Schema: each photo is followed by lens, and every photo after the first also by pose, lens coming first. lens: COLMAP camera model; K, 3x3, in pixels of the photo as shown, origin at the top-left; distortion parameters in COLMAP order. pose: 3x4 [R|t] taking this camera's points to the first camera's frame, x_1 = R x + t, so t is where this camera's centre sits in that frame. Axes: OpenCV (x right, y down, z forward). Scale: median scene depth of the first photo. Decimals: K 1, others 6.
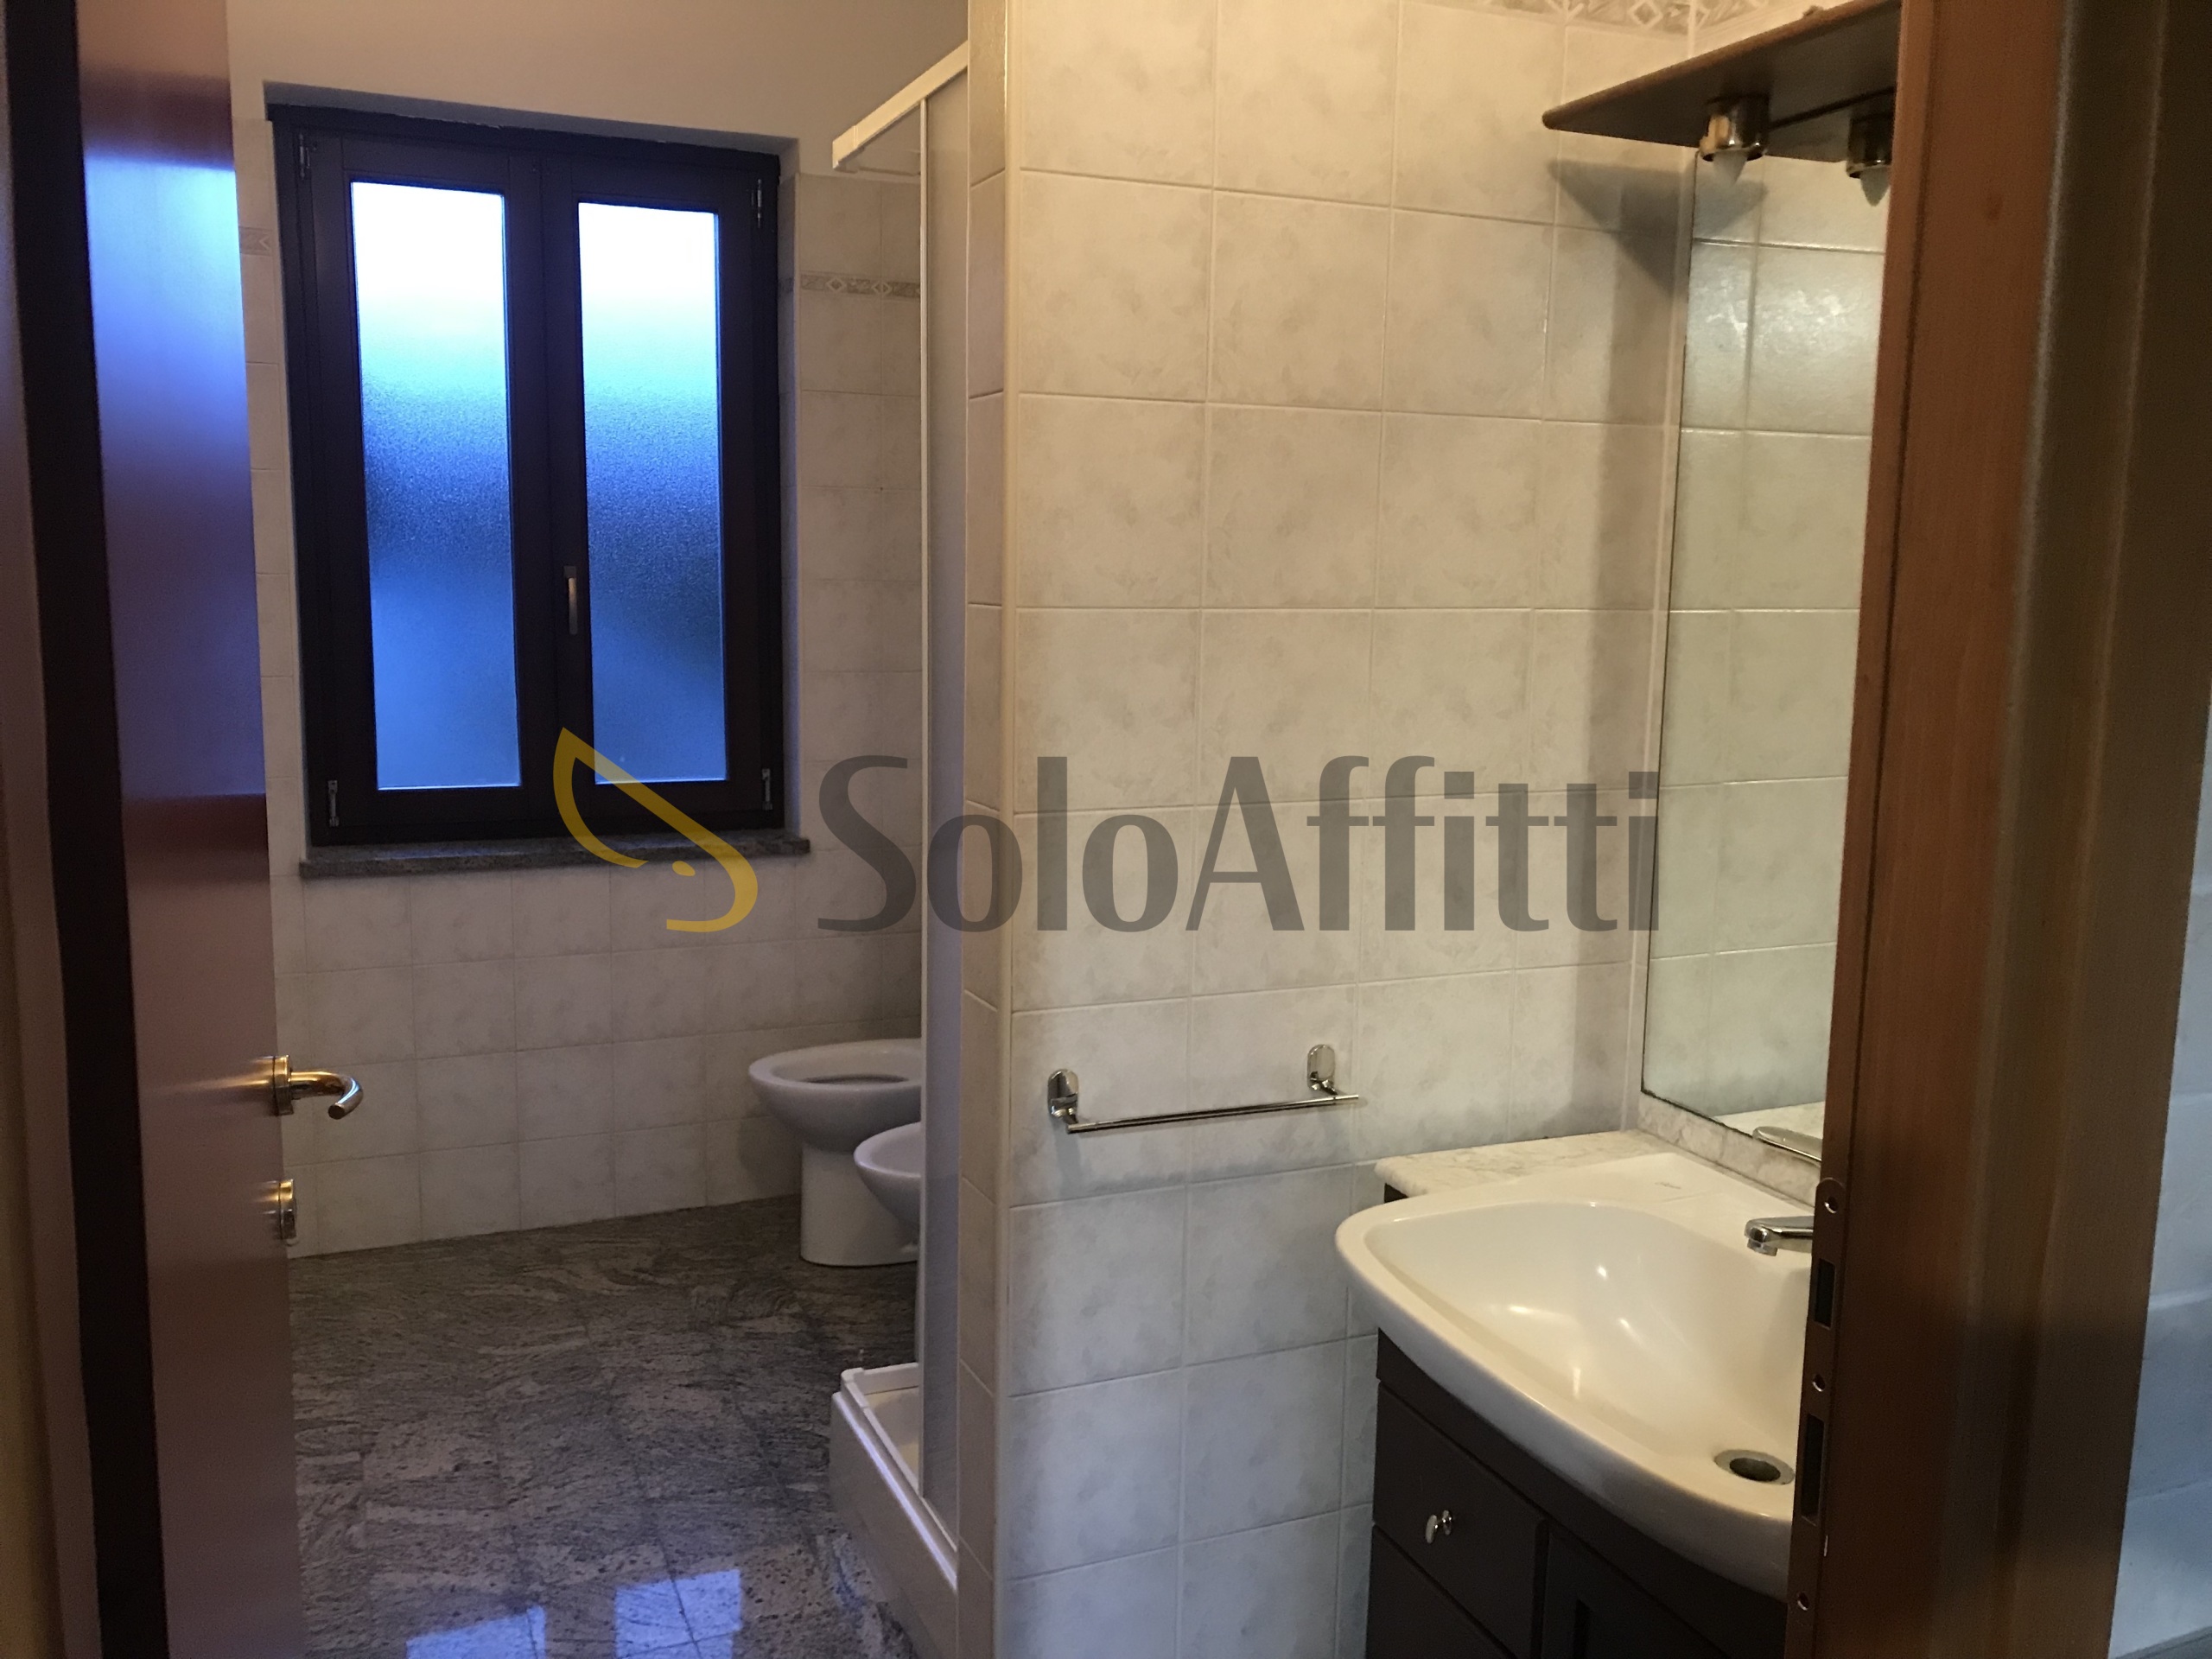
lens RADIAL K [[1804.5, 0, 1095.2], [0, 1804.5, 820.4], [0, 0, 1]] dist [0.050031, -0.060279]
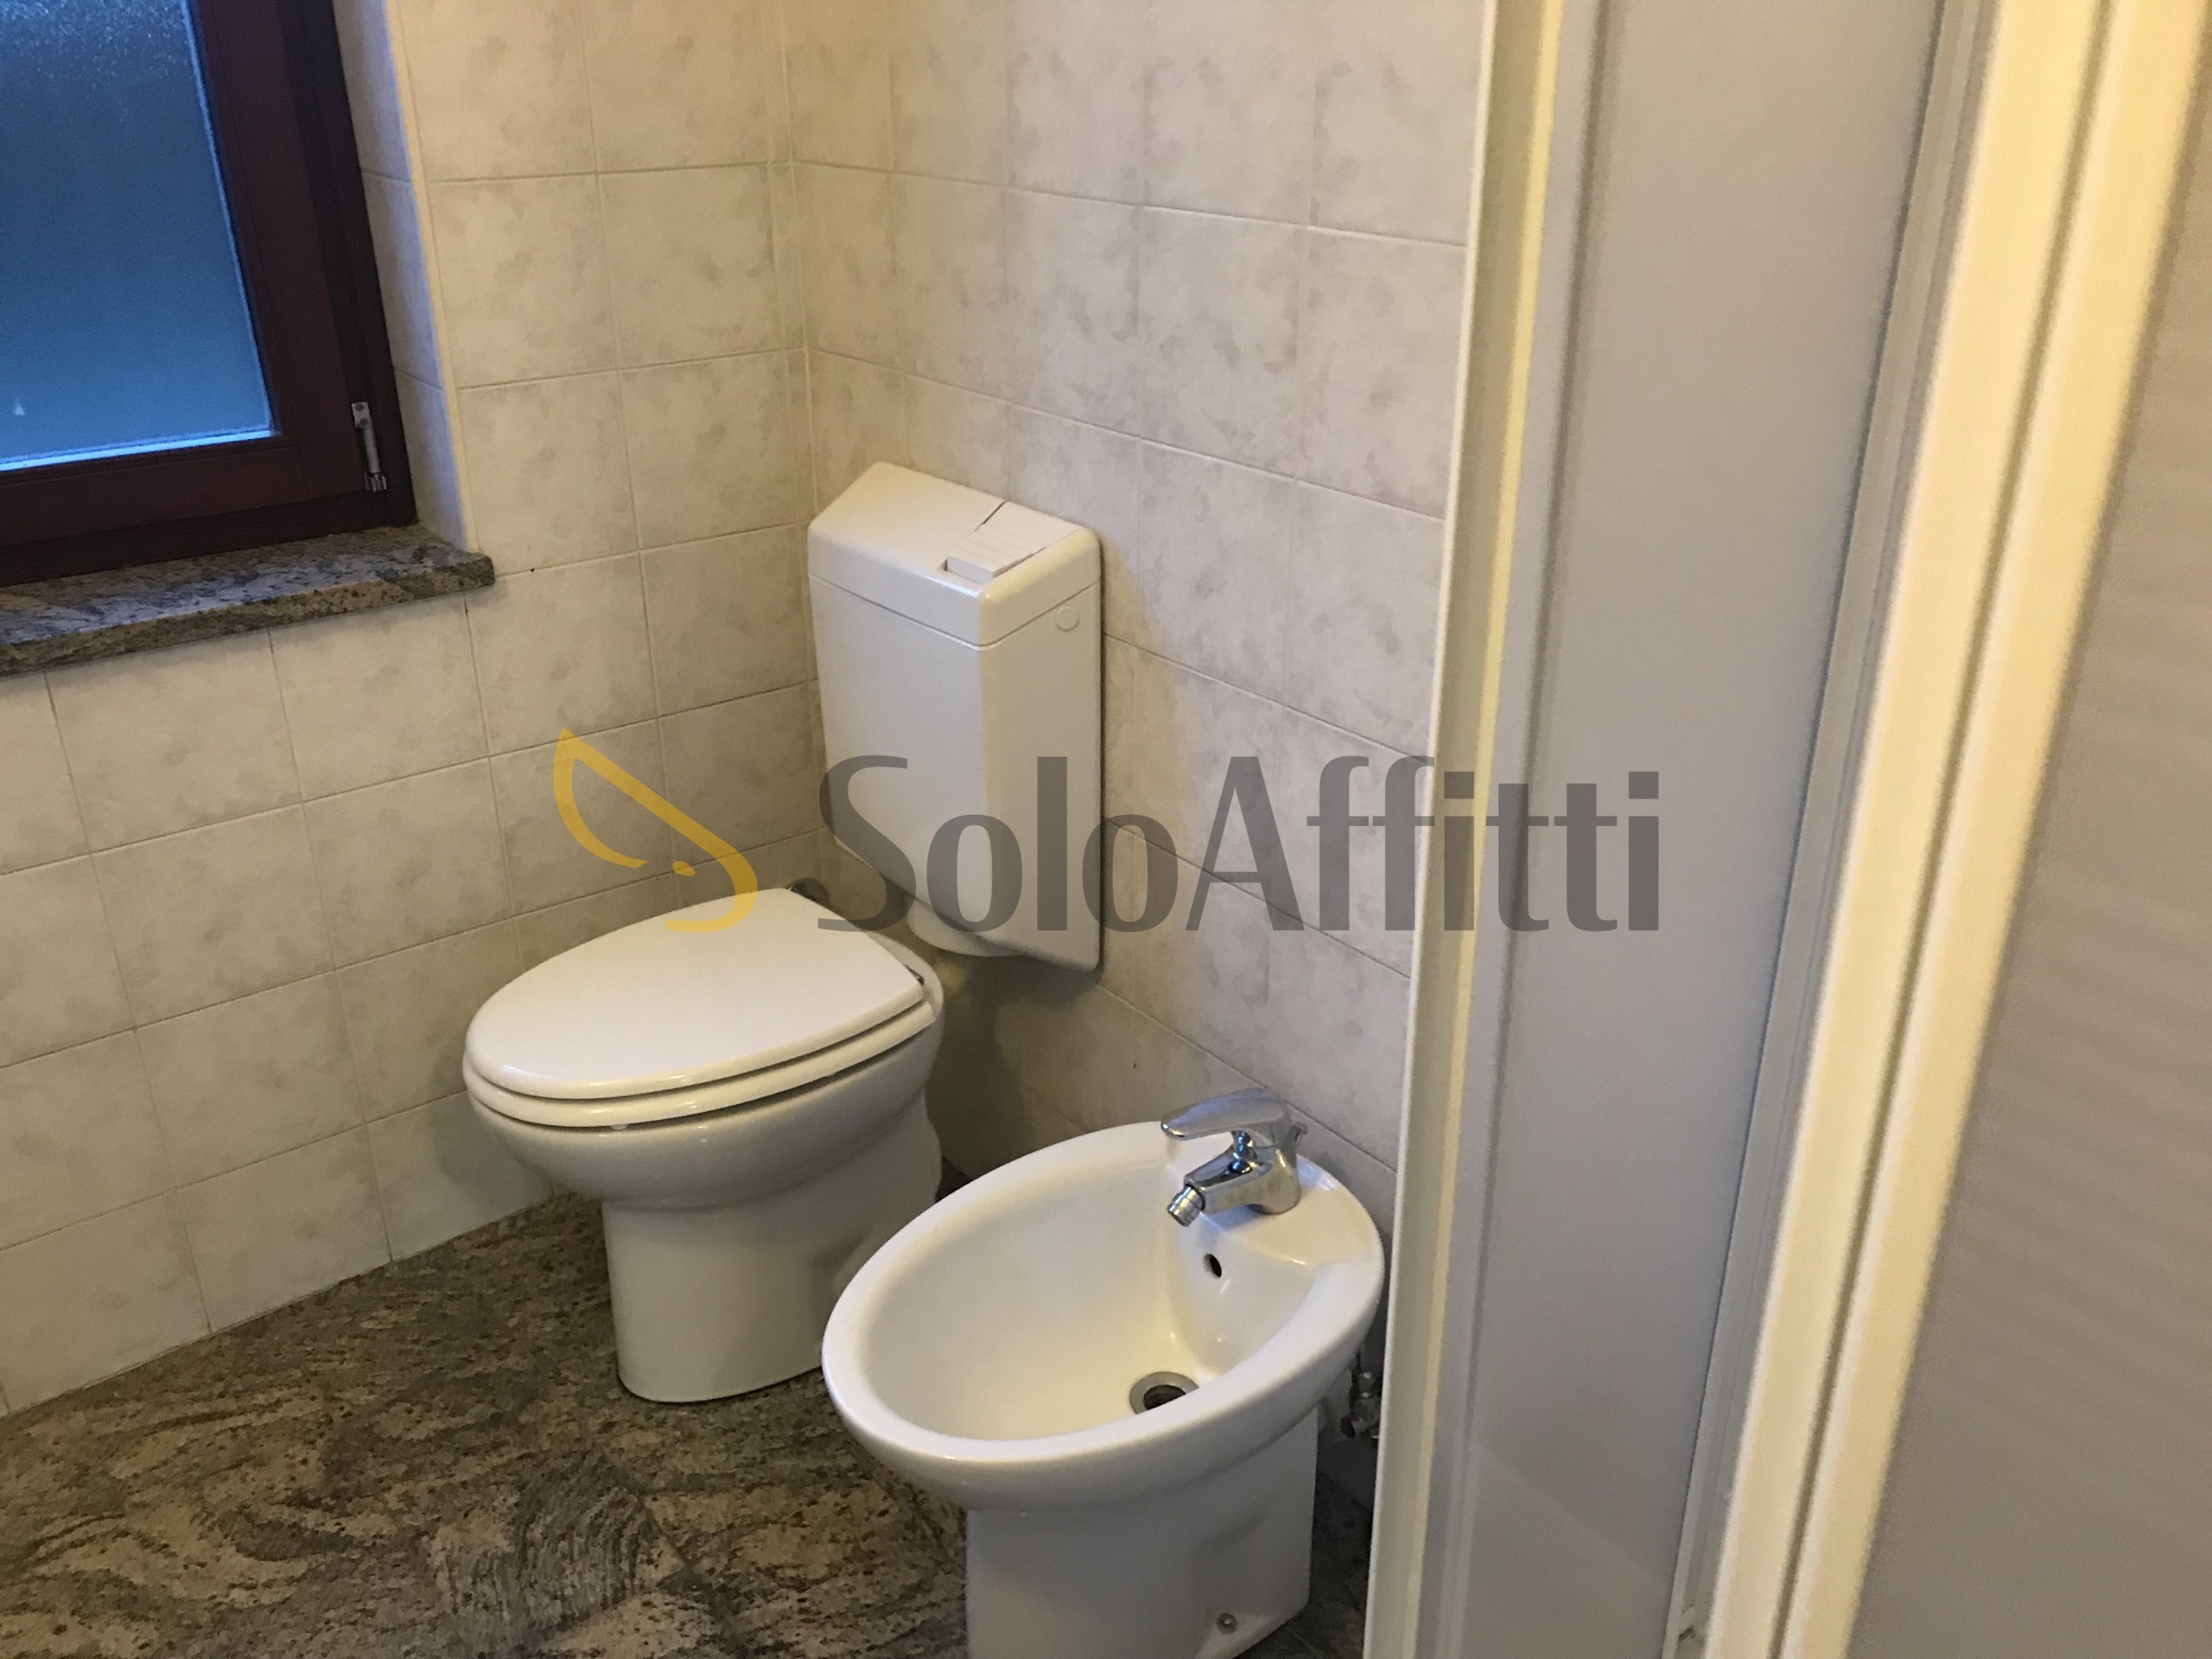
lens RADIAL K [[1804.5, 0, 1121.1], [0, 1804.5, 834.4], [0, 0, 1]] dist [0.050031, -0.060279]
pose [[0.961554, -0.124359, 0.244845, -0.134697], [0.049594, 0.955566, 0.290575, -0.055159], [-0.270101, -0.267261, 0.924996, 0.527553]]
